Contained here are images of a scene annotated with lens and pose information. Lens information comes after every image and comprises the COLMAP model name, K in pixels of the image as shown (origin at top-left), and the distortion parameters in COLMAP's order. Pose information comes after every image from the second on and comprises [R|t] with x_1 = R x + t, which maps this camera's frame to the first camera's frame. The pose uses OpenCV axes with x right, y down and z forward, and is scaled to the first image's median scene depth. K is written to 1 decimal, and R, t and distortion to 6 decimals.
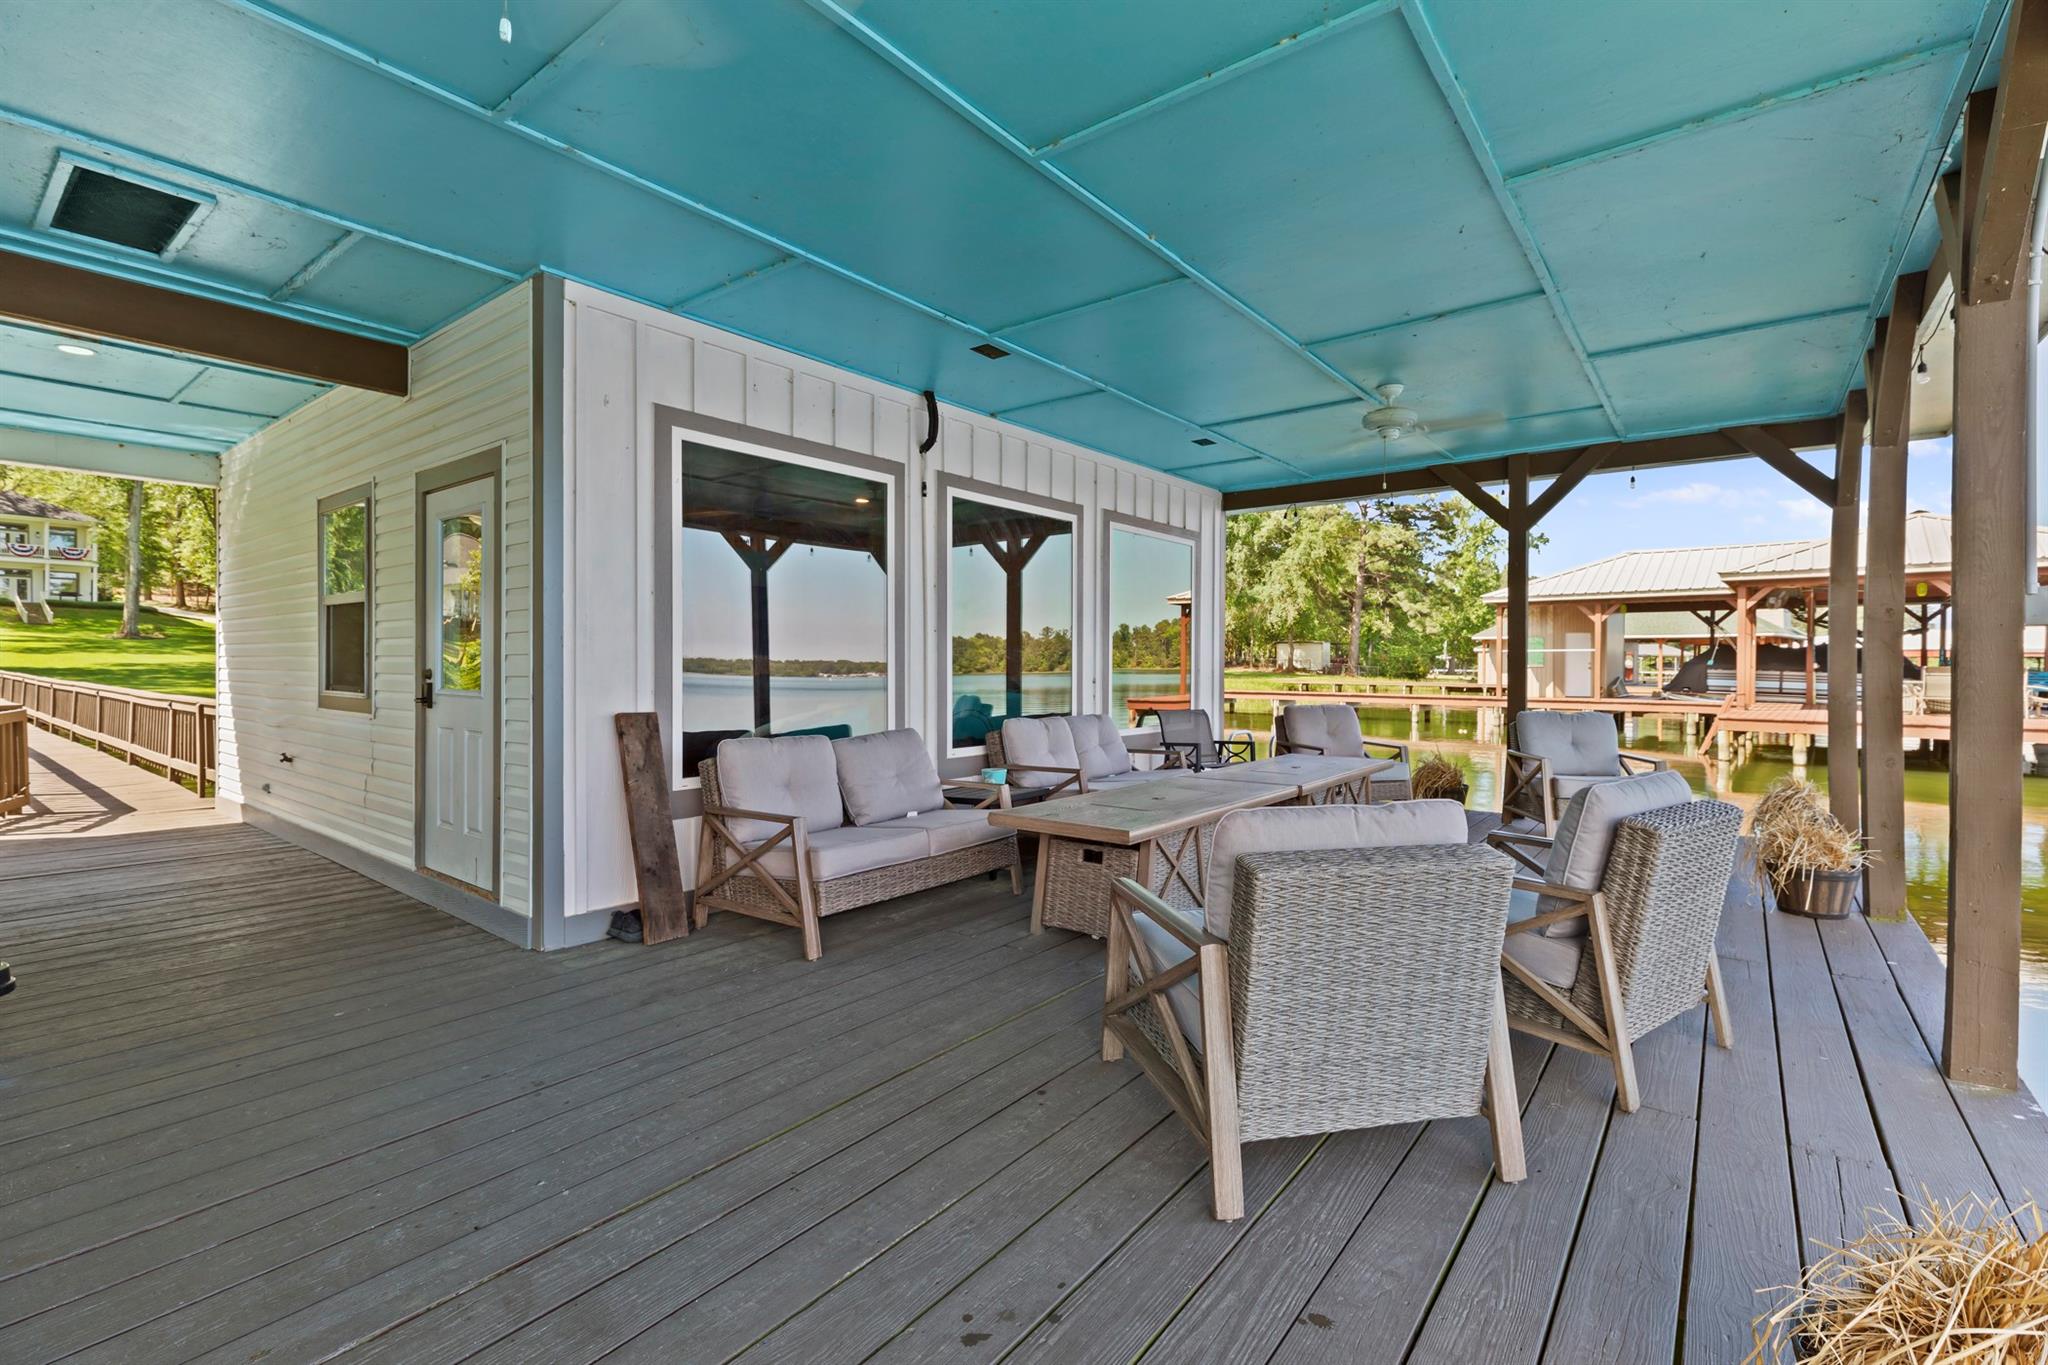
lens RADIAL K [[913.0, 0, 1021.0], [0, 913.0, 660.5], [0, 0, 1]] dist [-0.000151, 0.000198]
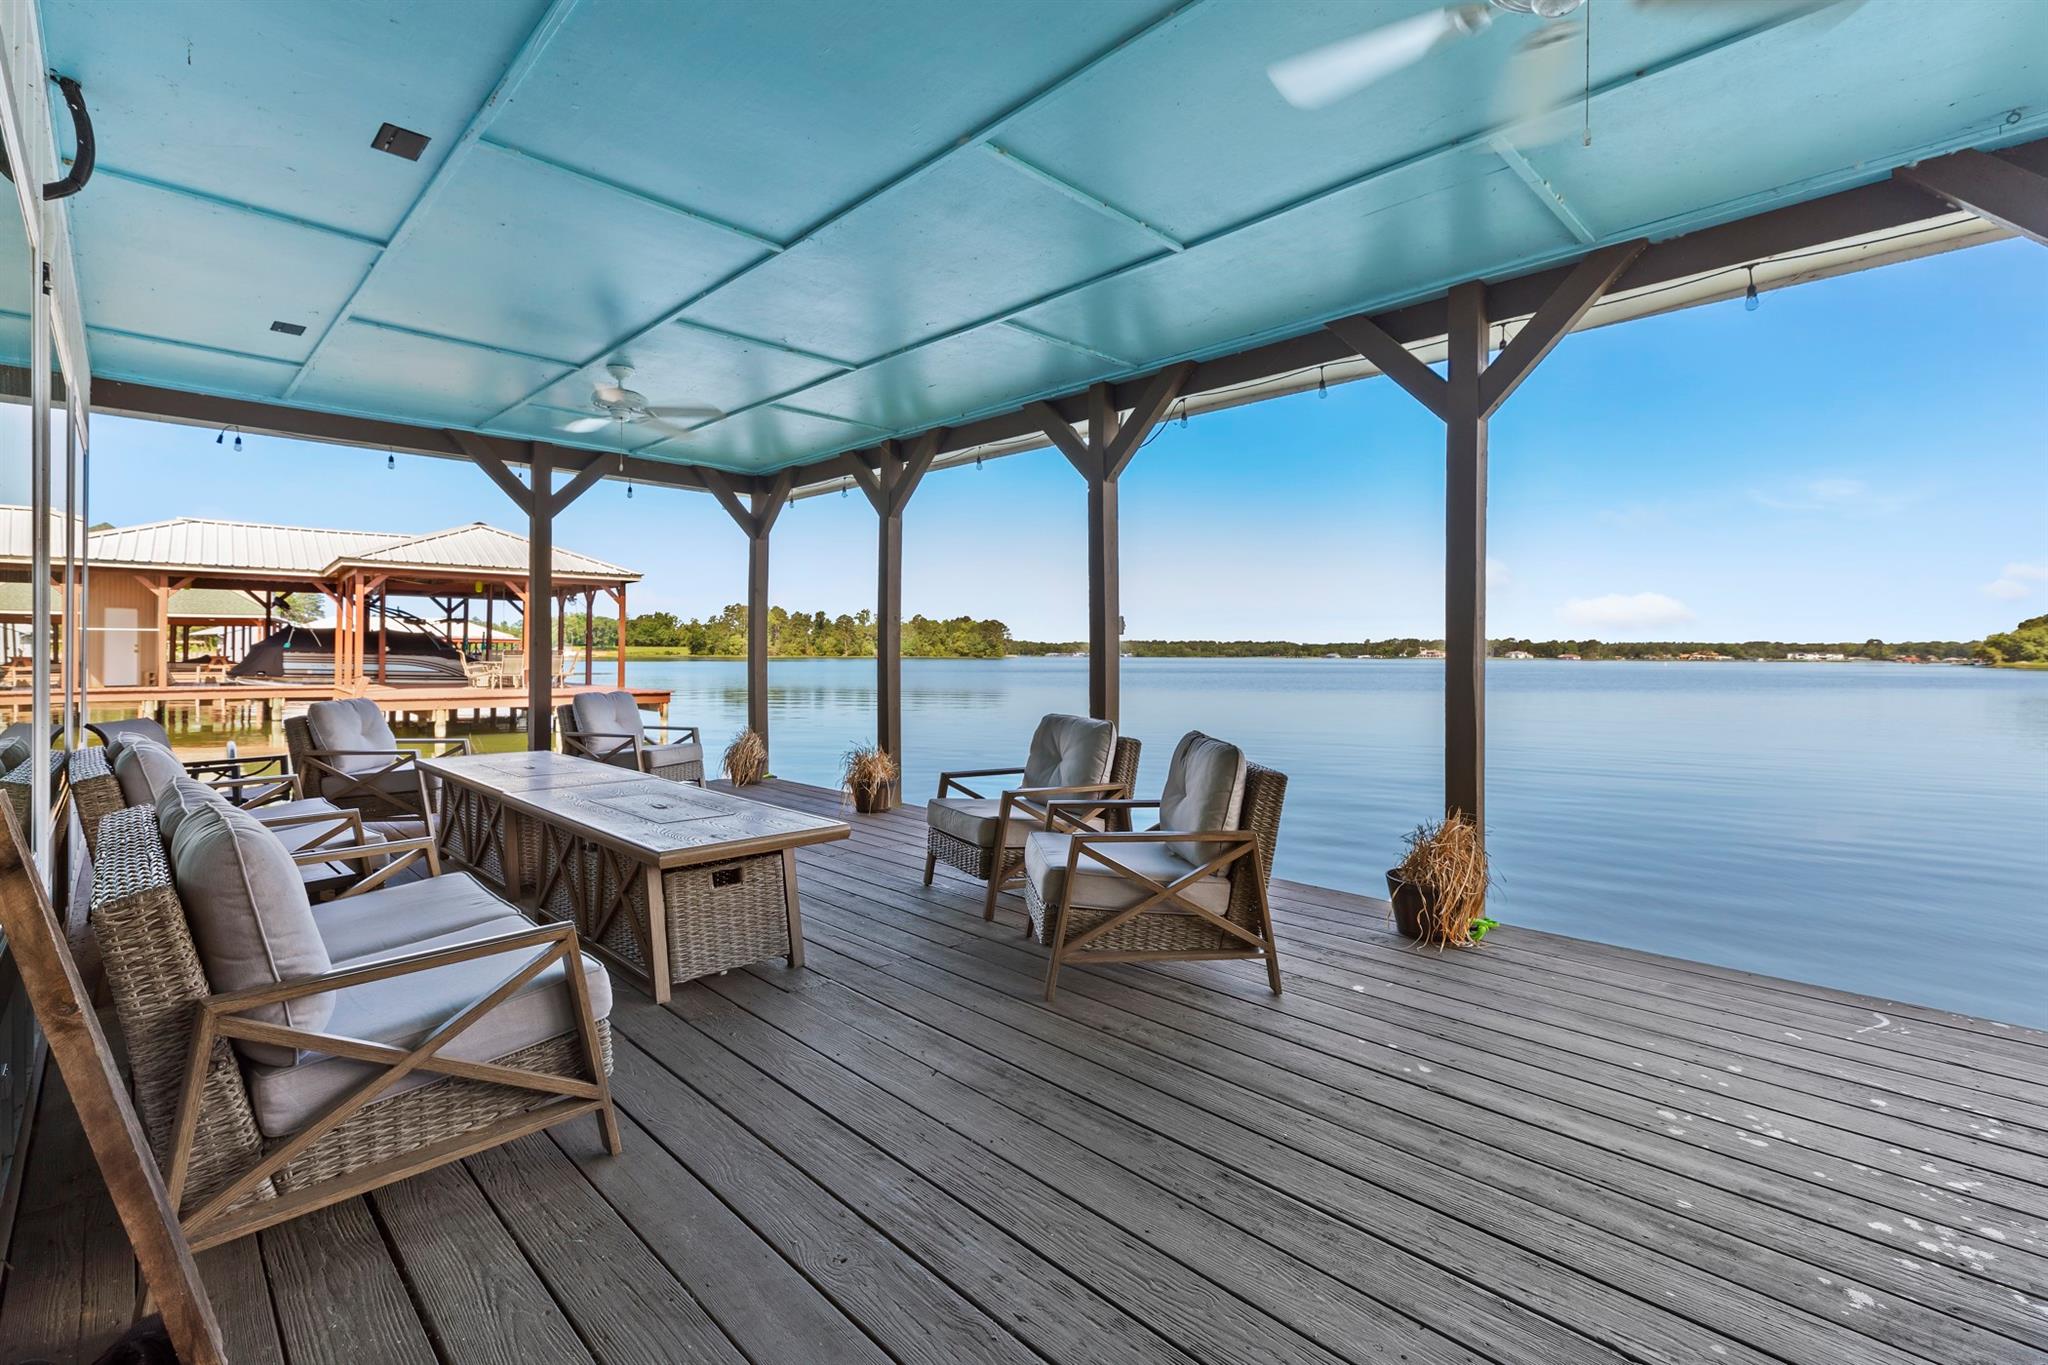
lens RADIAL K [[913.0, 0, 1021.0], [0, 913.0, 660.5], [0, 0, 1]] dist [-0.000151, 0.000198]
pose [[0.127364, -0.012191, 0.991781, -0.445519], [-0.007249, 0.999886, 0.013221, -0.000492], [-0.991830, -0.008873, 0.127261, 0.380681]]
